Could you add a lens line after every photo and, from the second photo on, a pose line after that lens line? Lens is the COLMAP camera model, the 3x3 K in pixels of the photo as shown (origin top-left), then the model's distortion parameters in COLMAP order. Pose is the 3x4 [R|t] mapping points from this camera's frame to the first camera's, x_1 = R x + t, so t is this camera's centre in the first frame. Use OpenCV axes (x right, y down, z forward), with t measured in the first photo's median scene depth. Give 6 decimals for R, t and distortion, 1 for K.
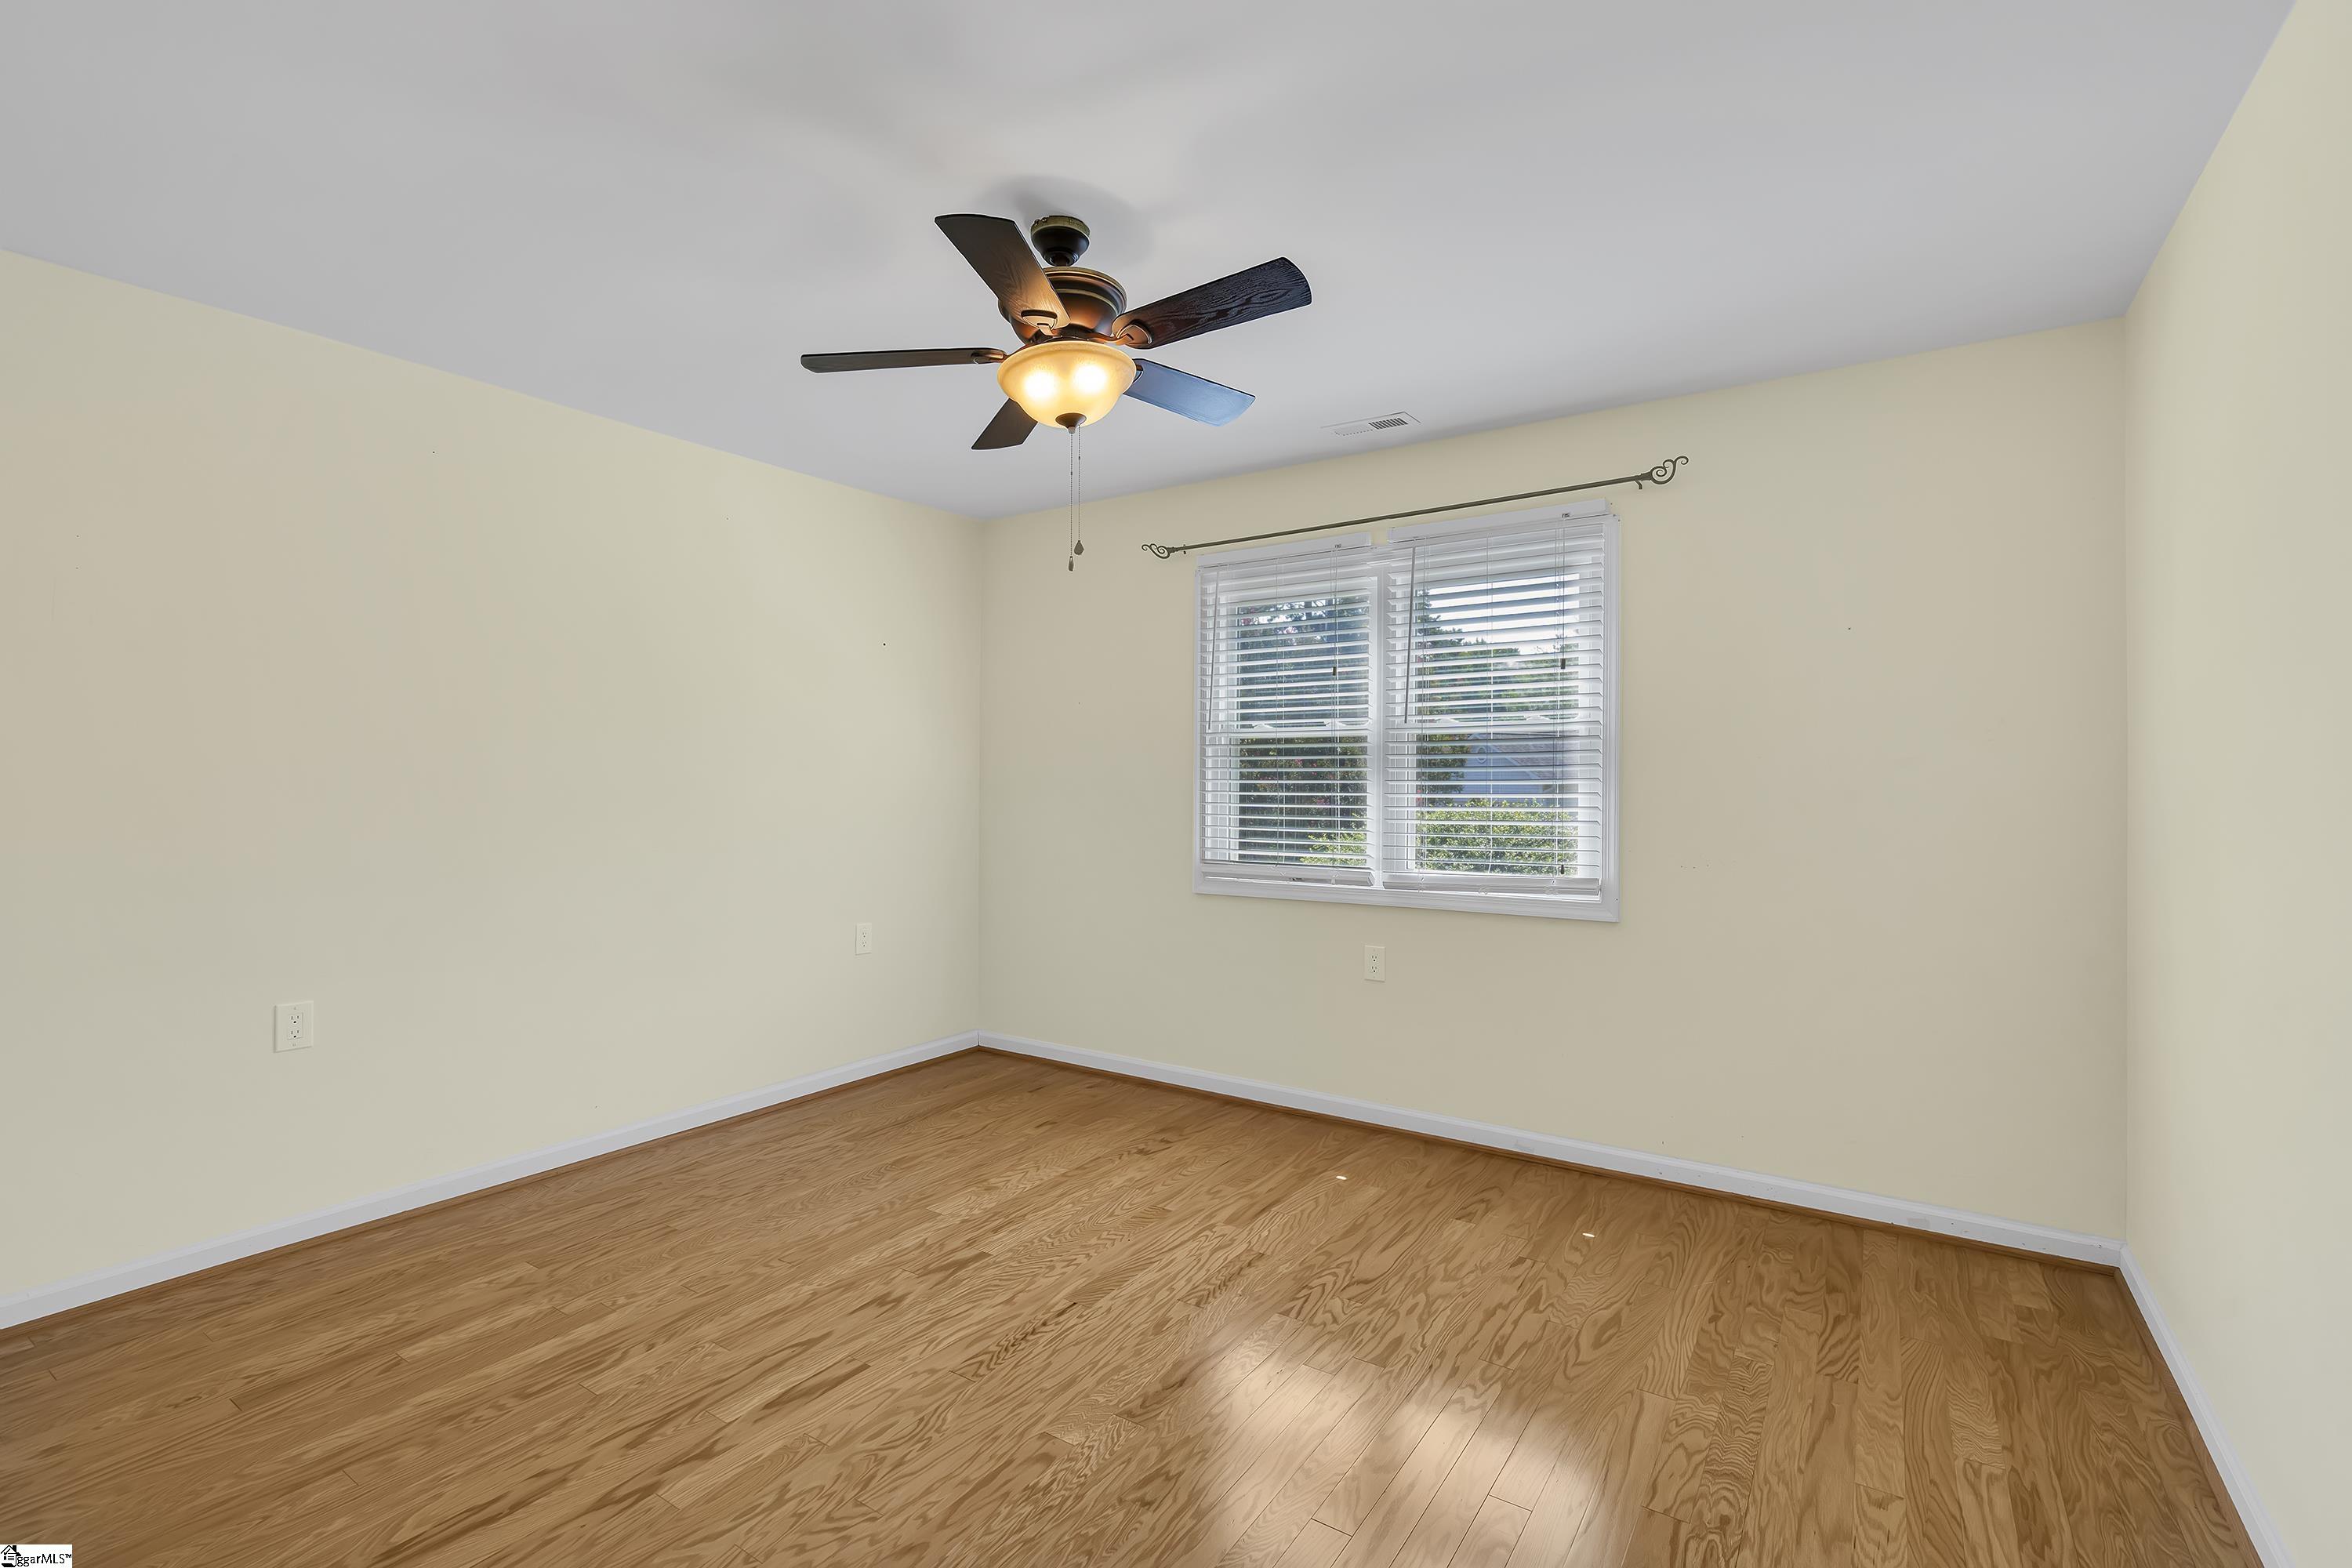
lens RADIAL K [[1050.0, 0, 1176.0], [0, 1050.0, 784.0], [0, 0, 1]] dist [-0.012769, -0.000199]
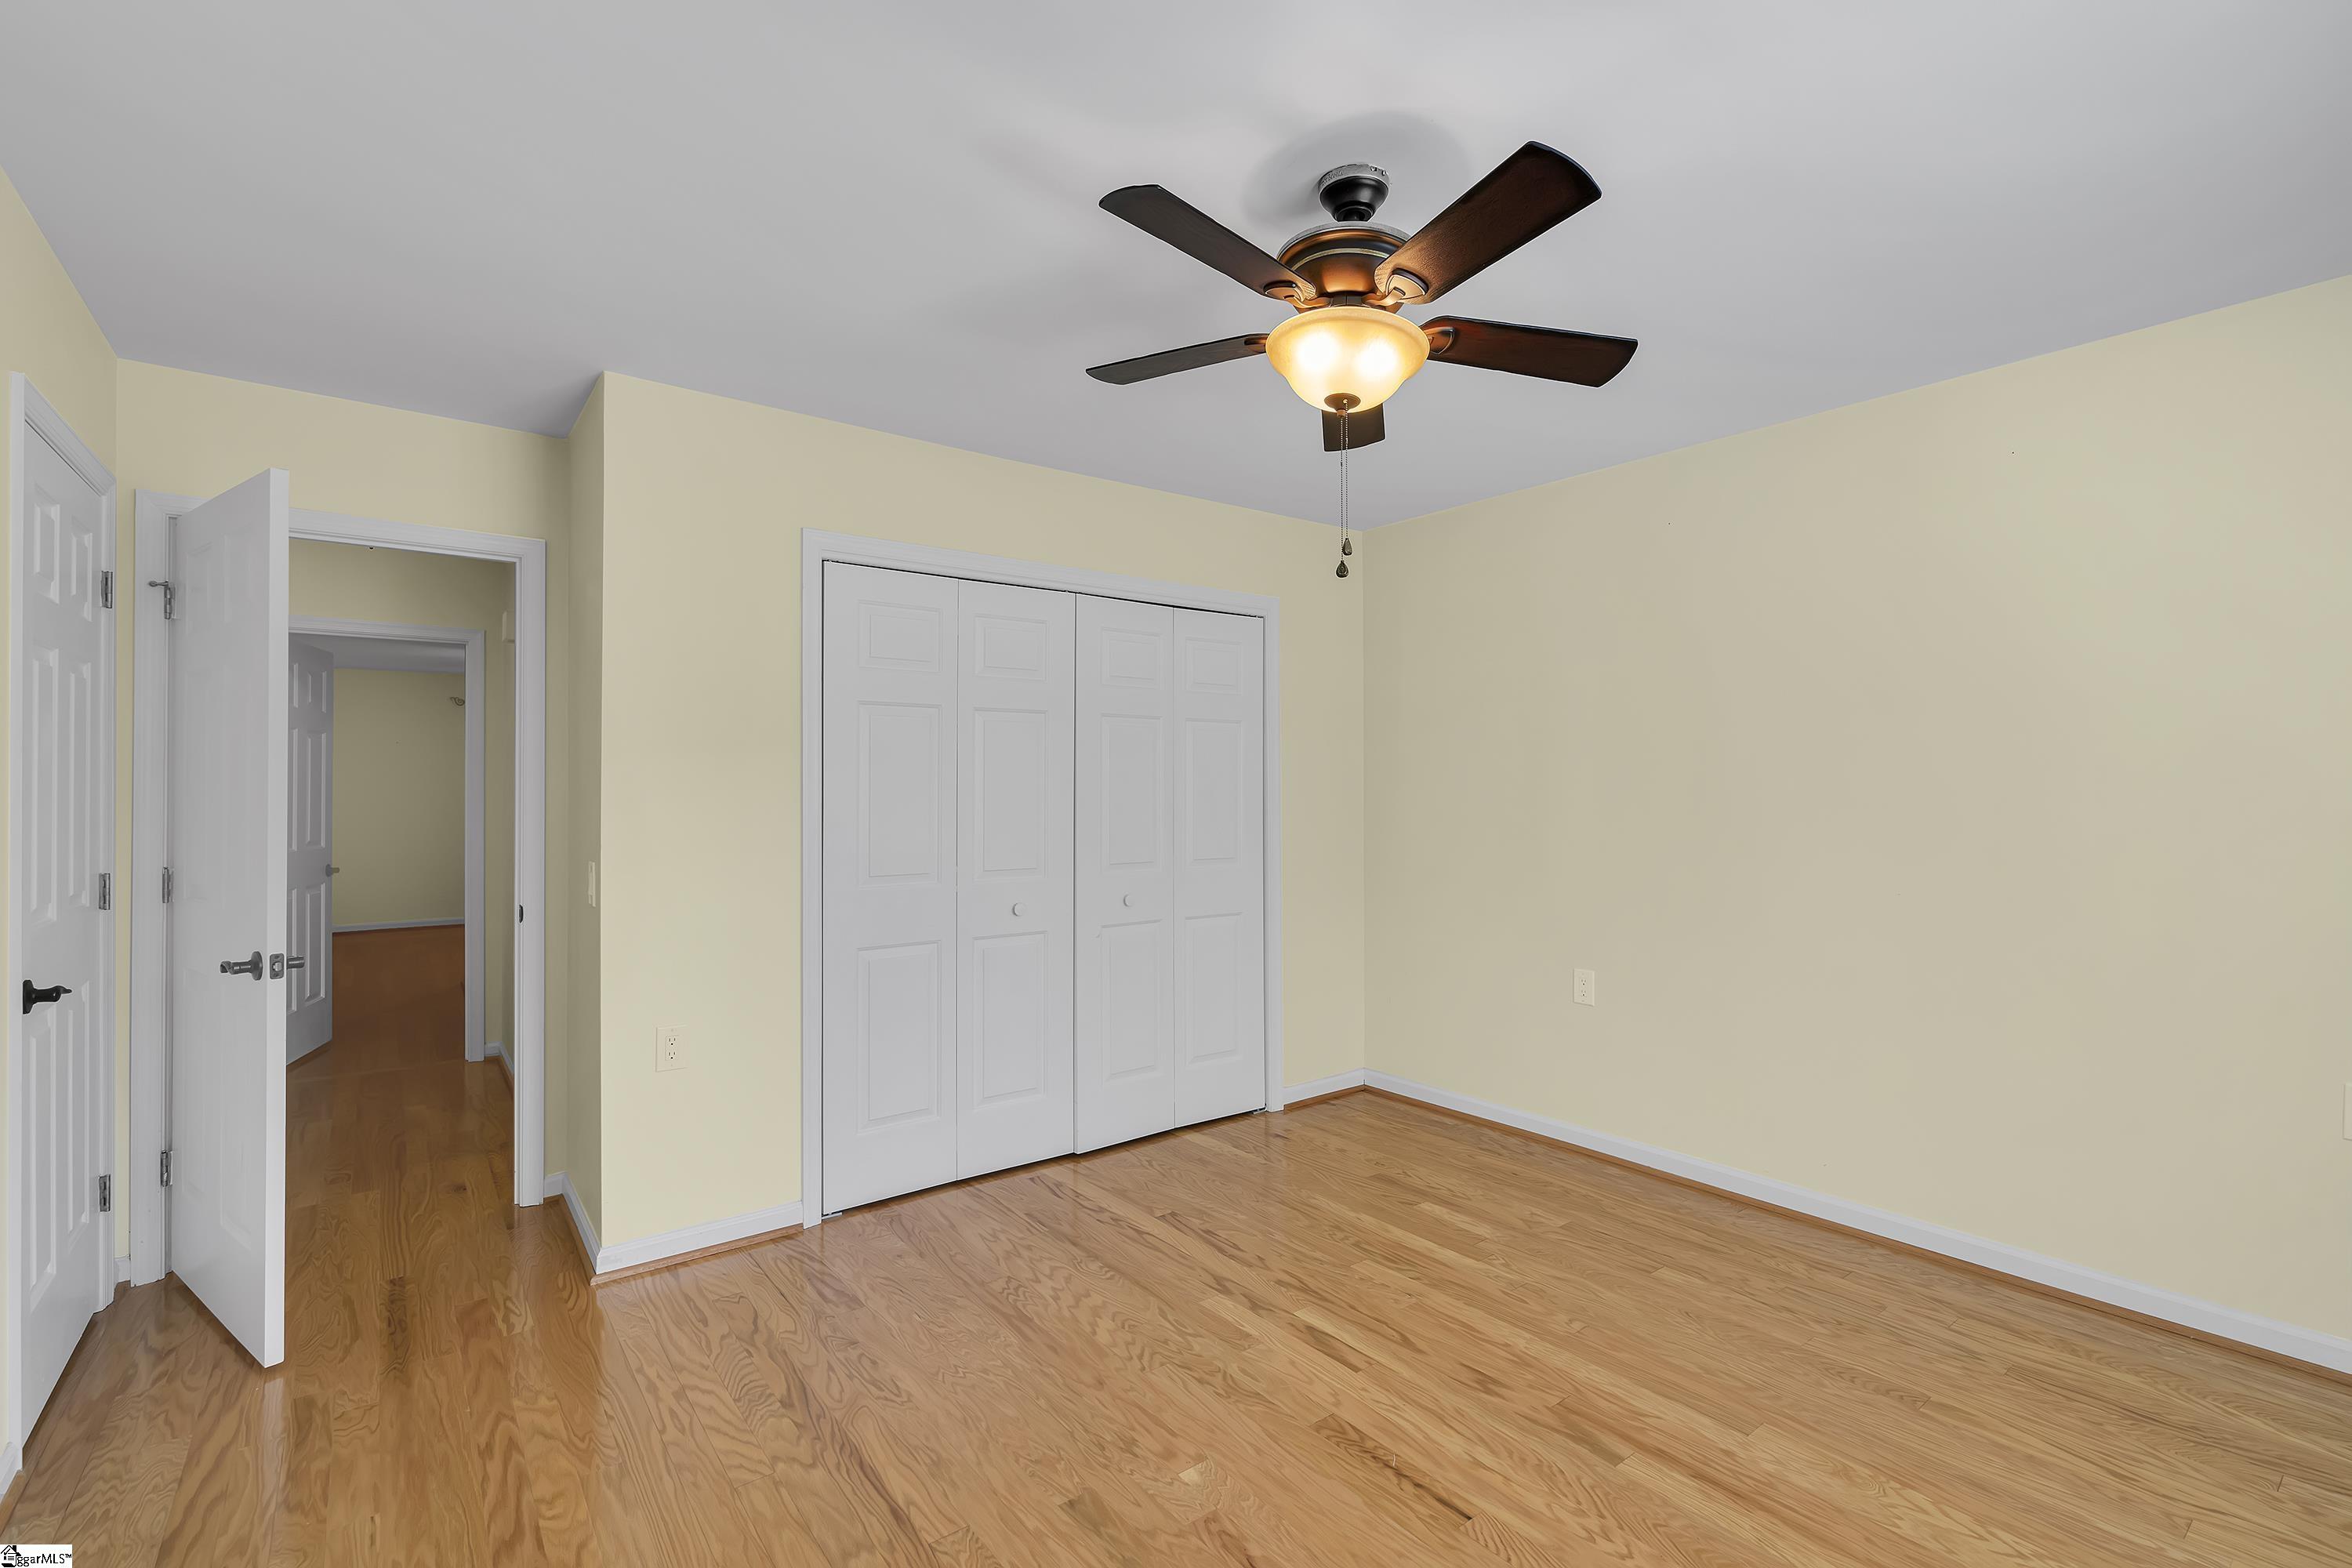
lens RADIAL K [[1050.0, 0, 1176.0], [0, 1050.0, 784.0], [0, 0, 1]] dist [-0.012769, -0.000199]
pose [[-0.321413, -0.003085, -0.946934, 0.706344], [-0.005858, 0.999982, -0.001269, -0.029666], [0.946921, 0.005140, -0.321426, 1.076342]]
